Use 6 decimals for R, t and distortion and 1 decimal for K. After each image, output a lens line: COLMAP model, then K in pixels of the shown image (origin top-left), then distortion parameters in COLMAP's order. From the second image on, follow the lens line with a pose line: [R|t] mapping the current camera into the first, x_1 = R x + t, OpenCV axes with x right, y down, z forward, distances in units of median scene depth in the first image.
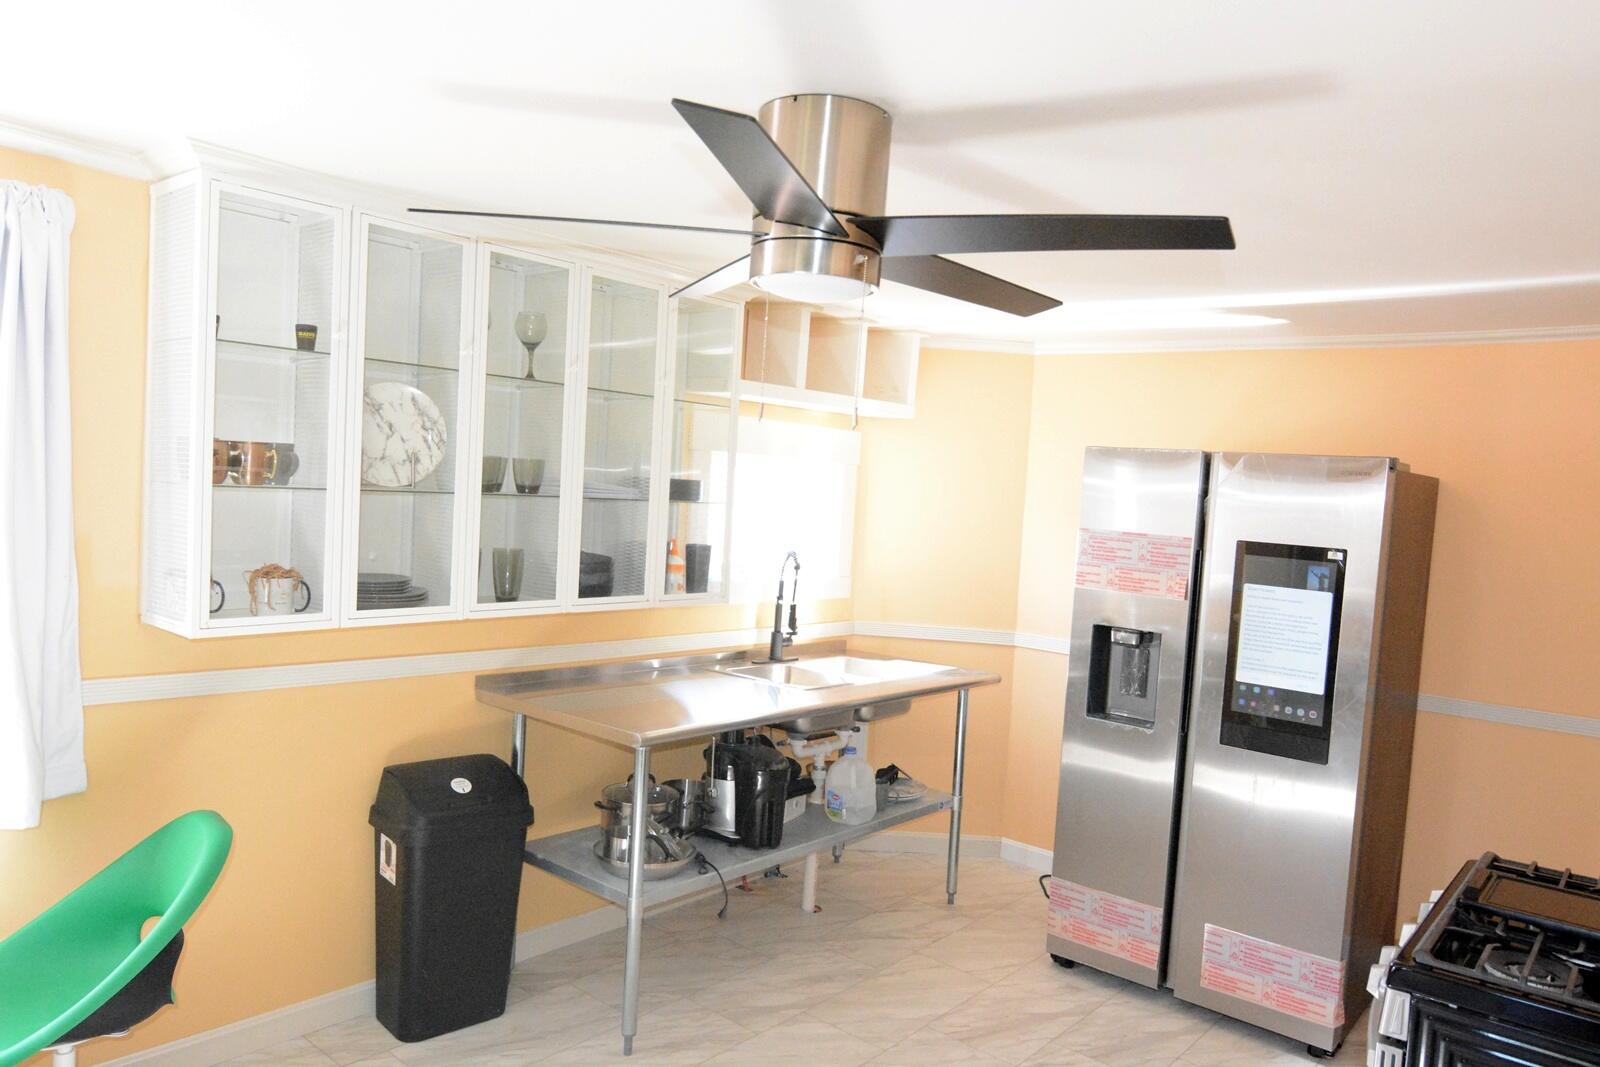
lens RADIAL K [[1100.1, 0, 795.0], [0, 1100.1, 537.3], [0, 0, 1]] dist [0.010458, -0.022880]
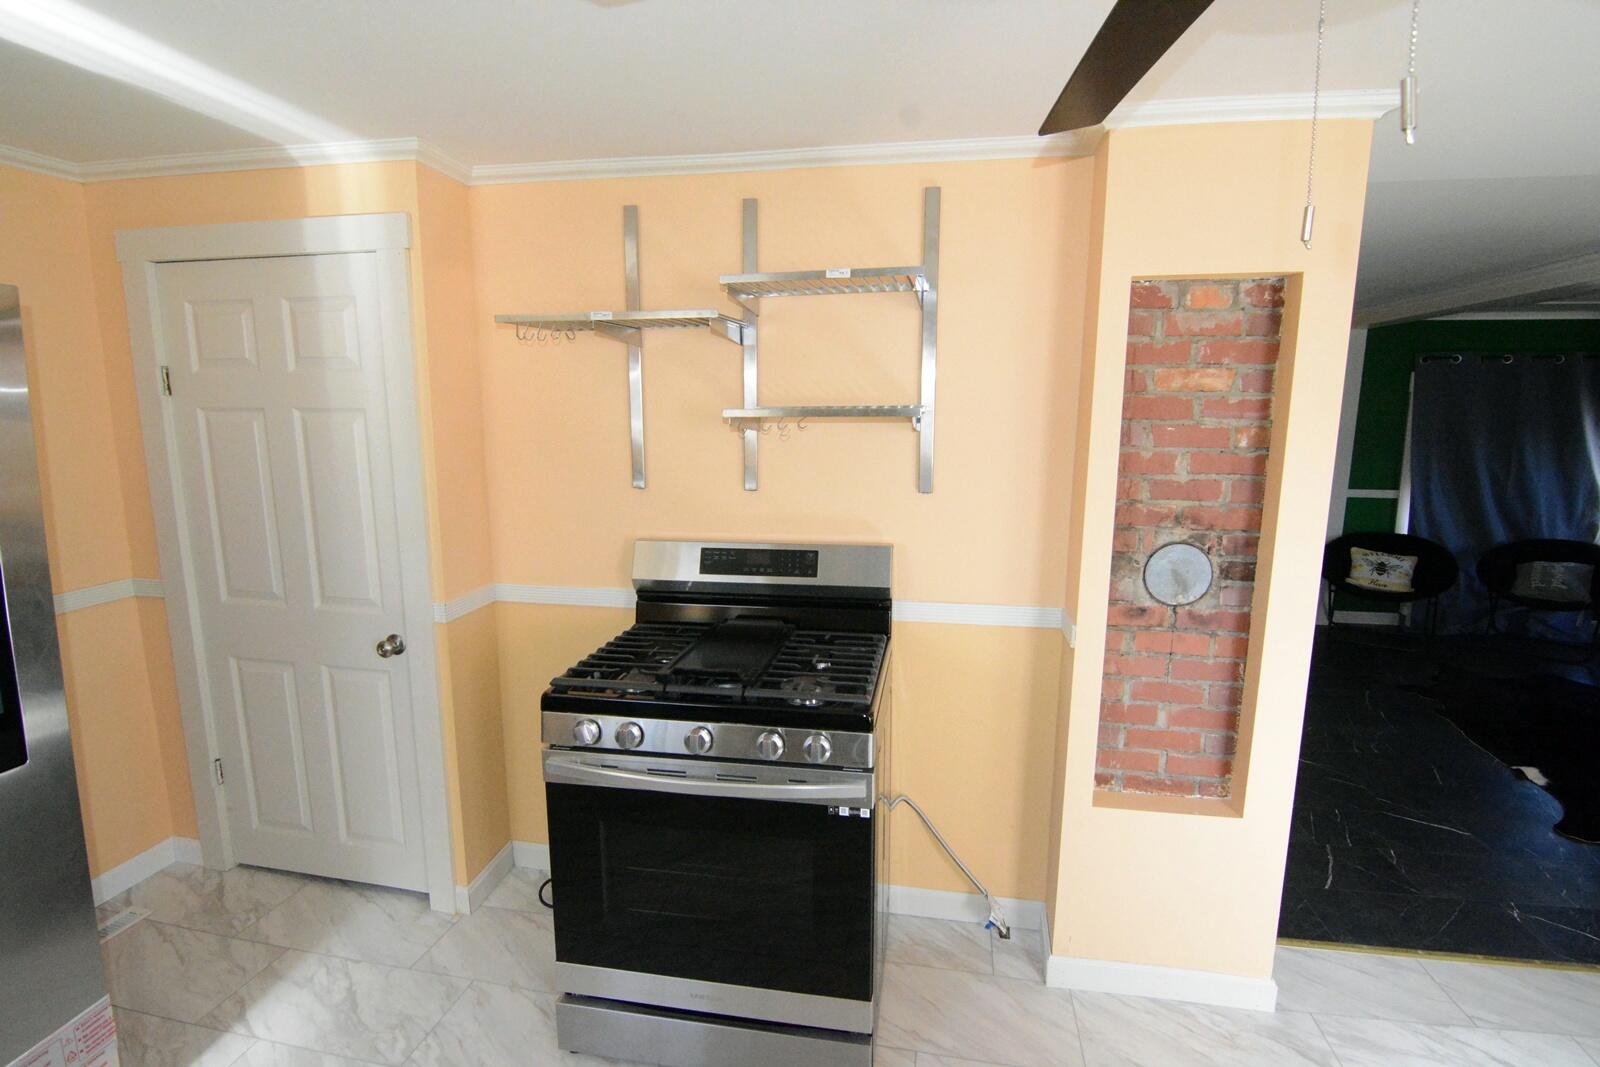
lens RADIAL K [[780.7, 0, 799.2], [0, 780.7, 535.4], [0, 0, 1]] dist [-0.002584, -0.013480]
pose [[-0.487539, -0.193313, 0.851432, -0.102698], [0.004980, 0.974549, 0.224118, -0.025811], [-0.873087, 0.113507, -0.474168, 0.753561]]
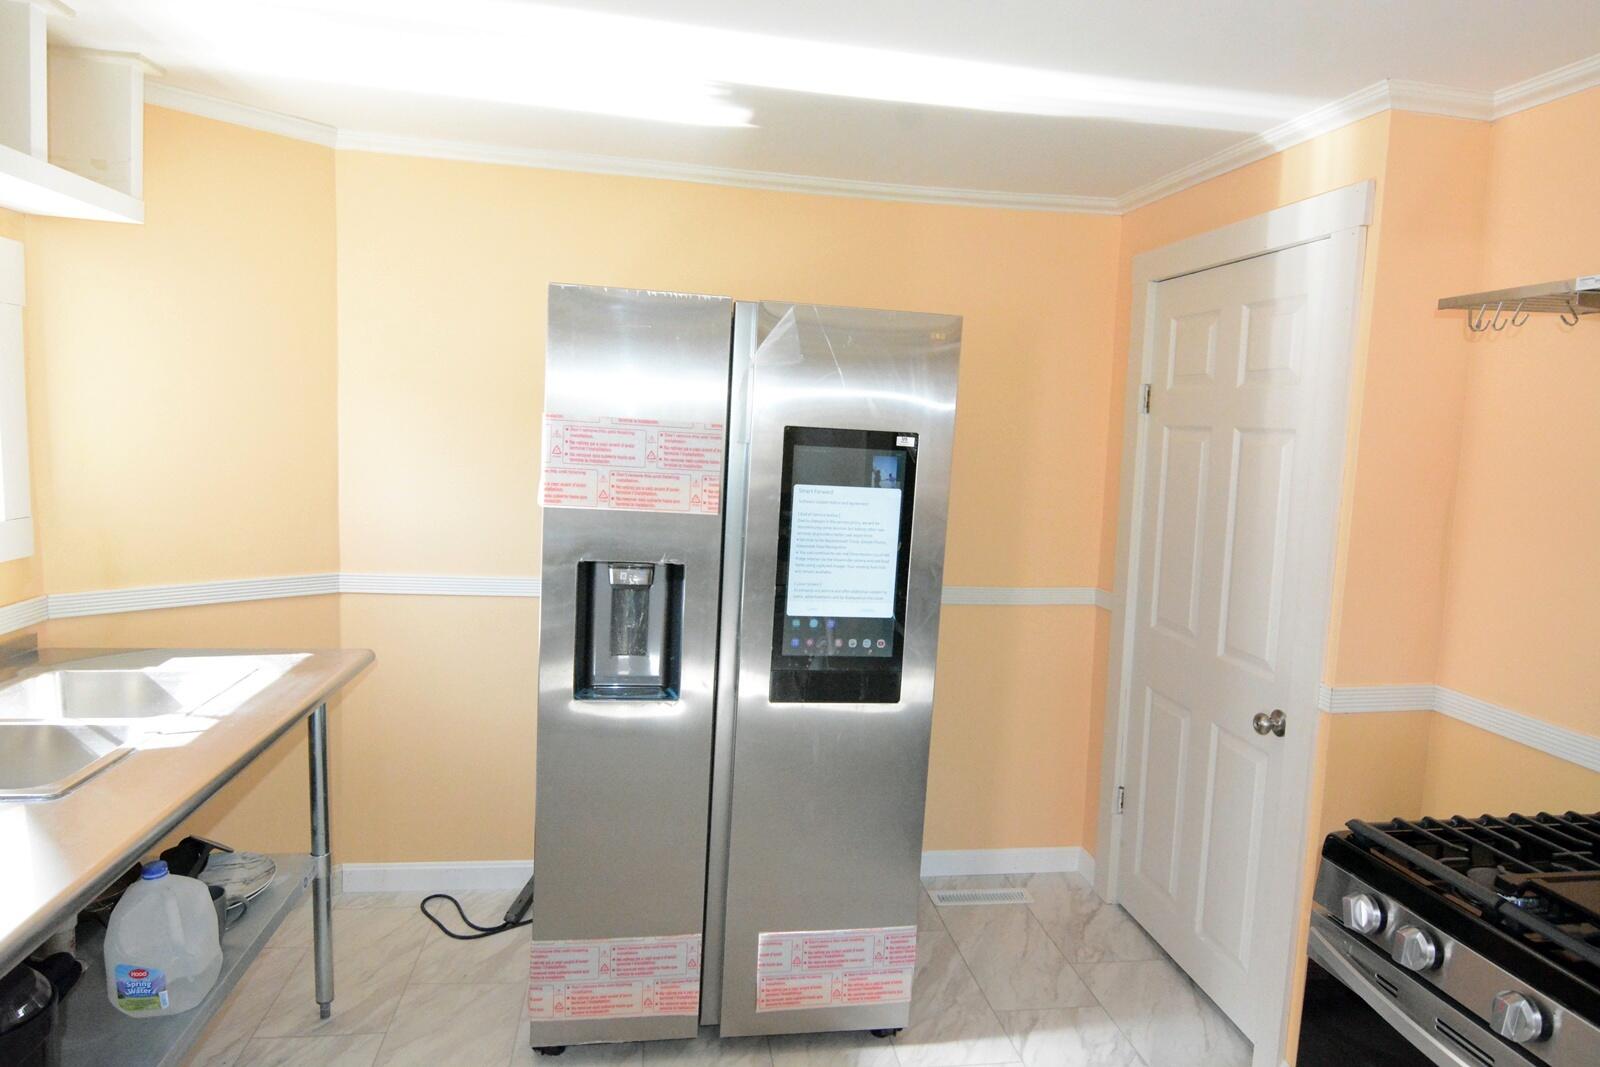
lens RADIAL K [[963.8, 0, 791.3], [0, 963.8, 536.3], [0, 0, 1]] dist [-0.007838, -0.003255]
pose [[0.656929, -0.118008, 0.744660, -0.075959], [0.027444, 0.990763, 0.132799, -0.009149], [-0.753453, -0.066803, 0.654100, 0.572231]]
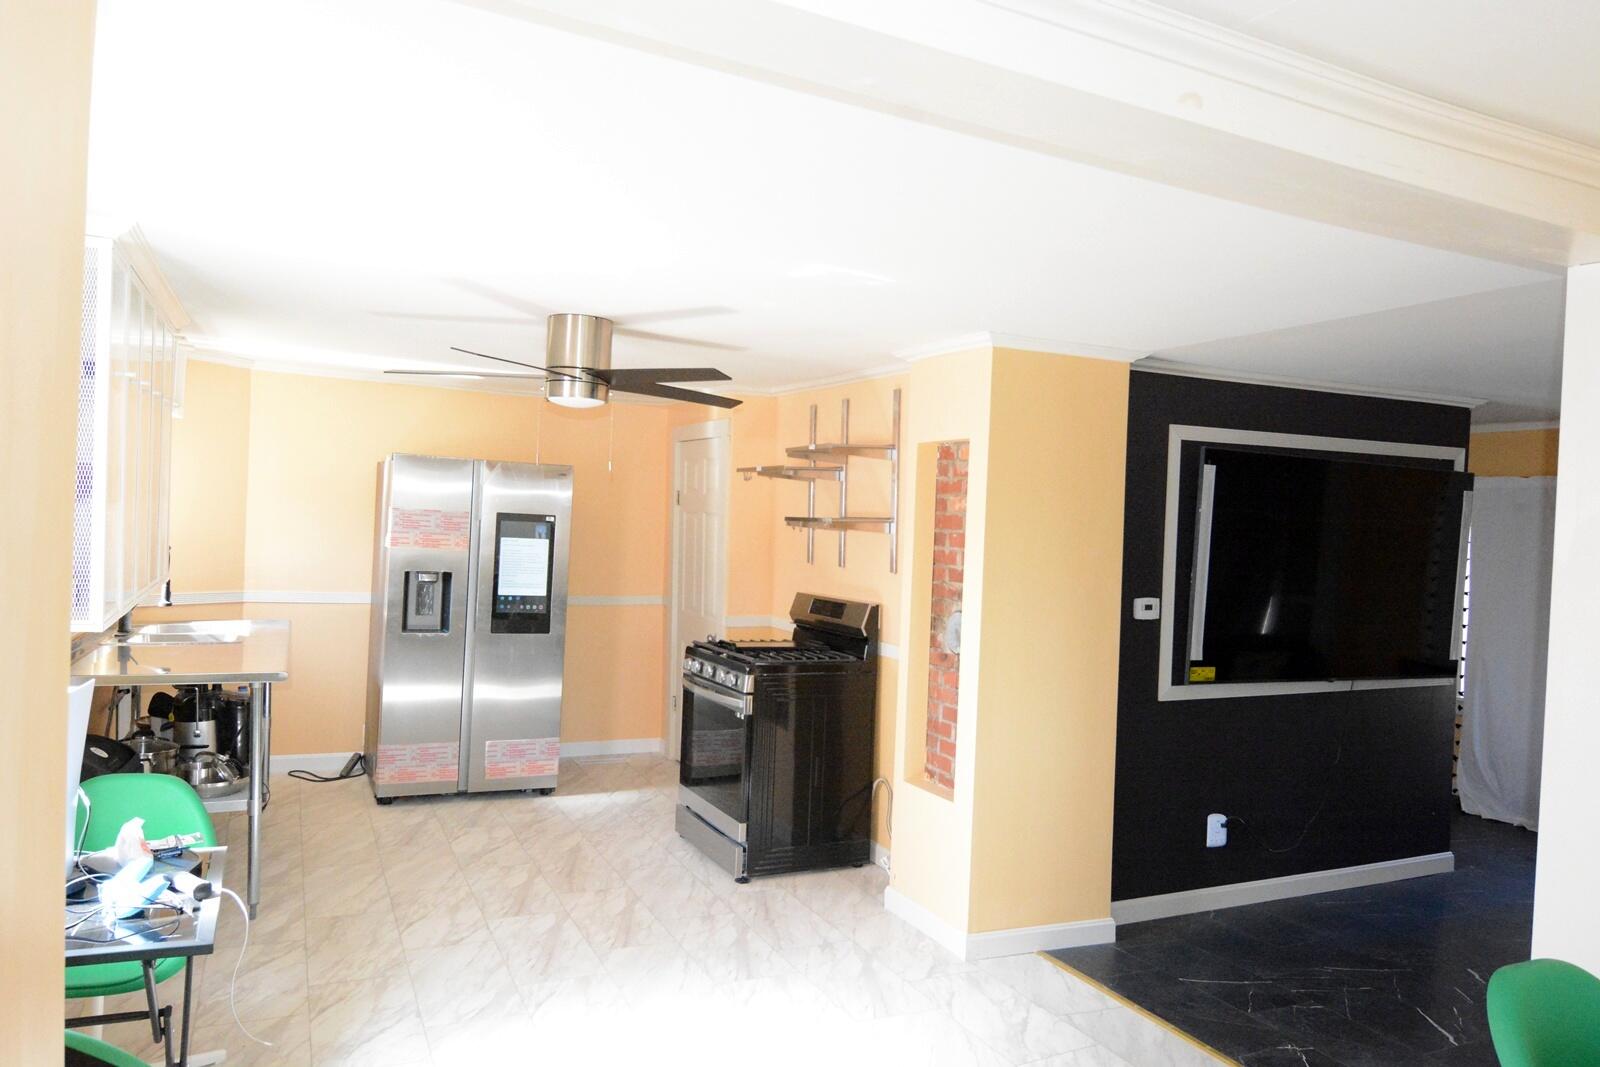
lens RADIAL K [[1107.1, 0, 800.0], [0, 1107.1, 533.5], [0, 0, 1]] dist [0.002640, -0.000041]
pose [[0.415267, -0.056894, 0.907919, -0.948979], [0.021282, 0.998377, 0.052829, -0.044561], [-0.909450, -0.002615, 0.415804, -0.134672]]
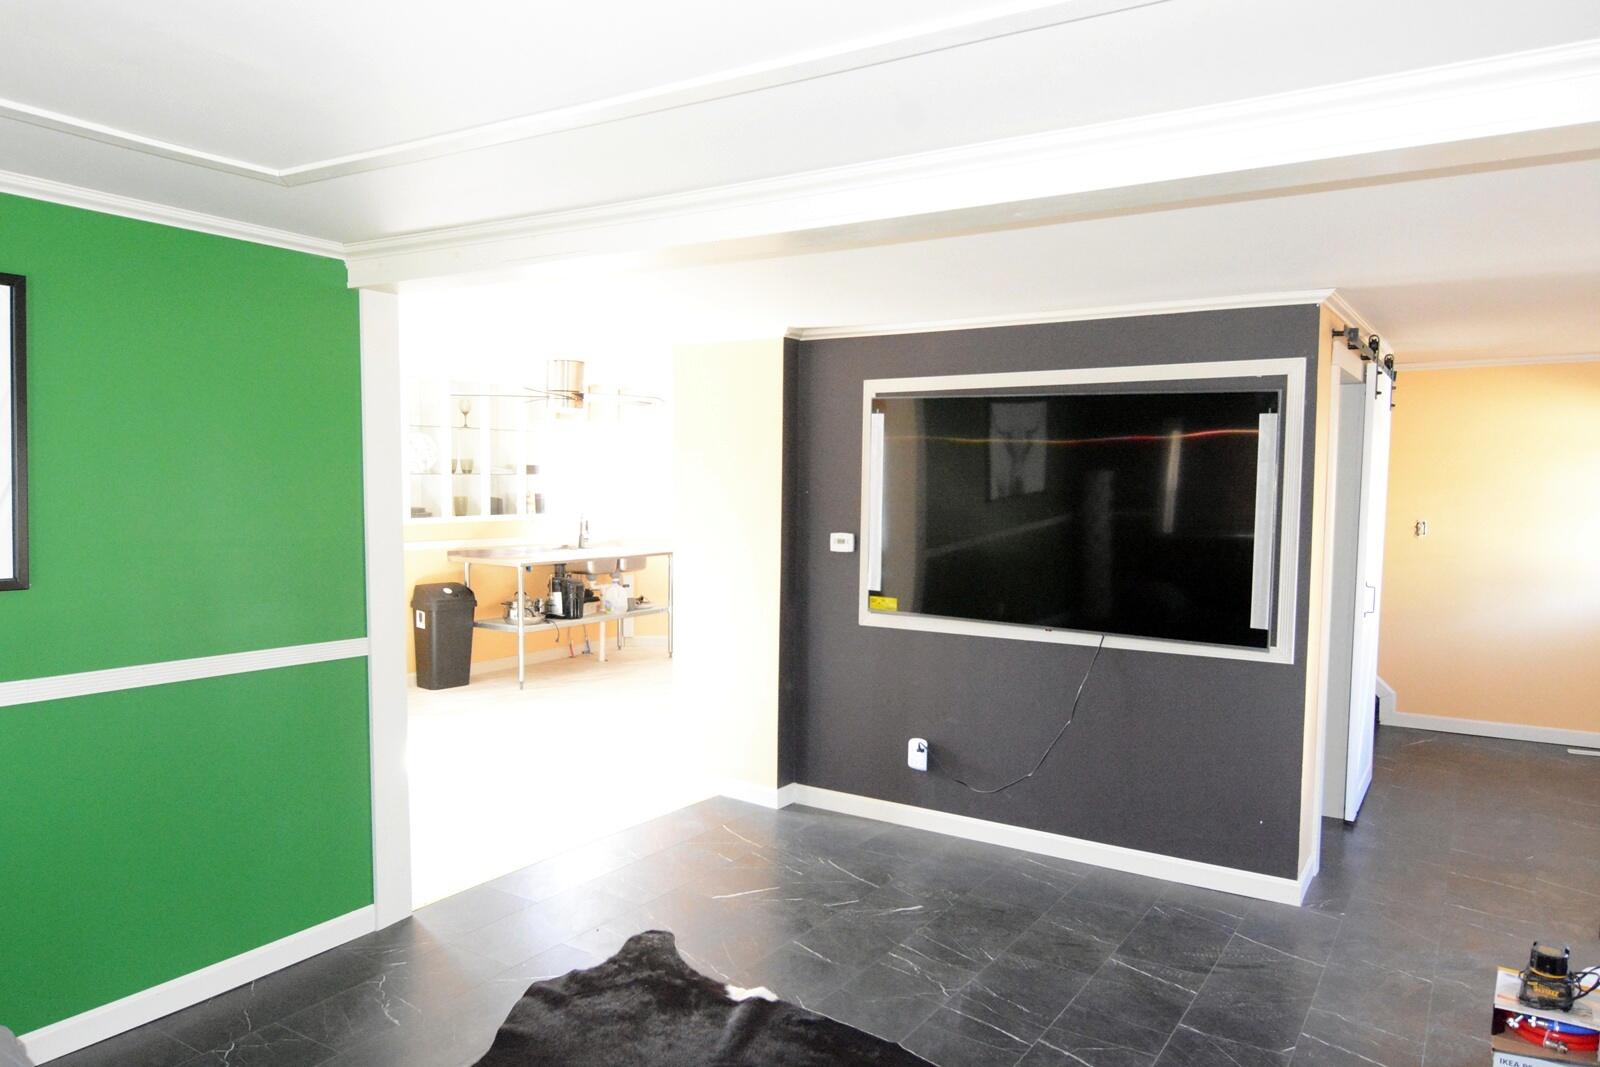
lens RADIAL K [[1107.1, 0, 800.0], [0, 1107.1, 533.5], [0, 0, 1]] dist [0.002640, -0.000041]
pose [[0.990397, -0.051973, 0.128110, 0.160326], [0.049789, 0.998556, 0.020193, 0.076983], [-0.128974, -0.013620, 0.991554, -1.461986]]
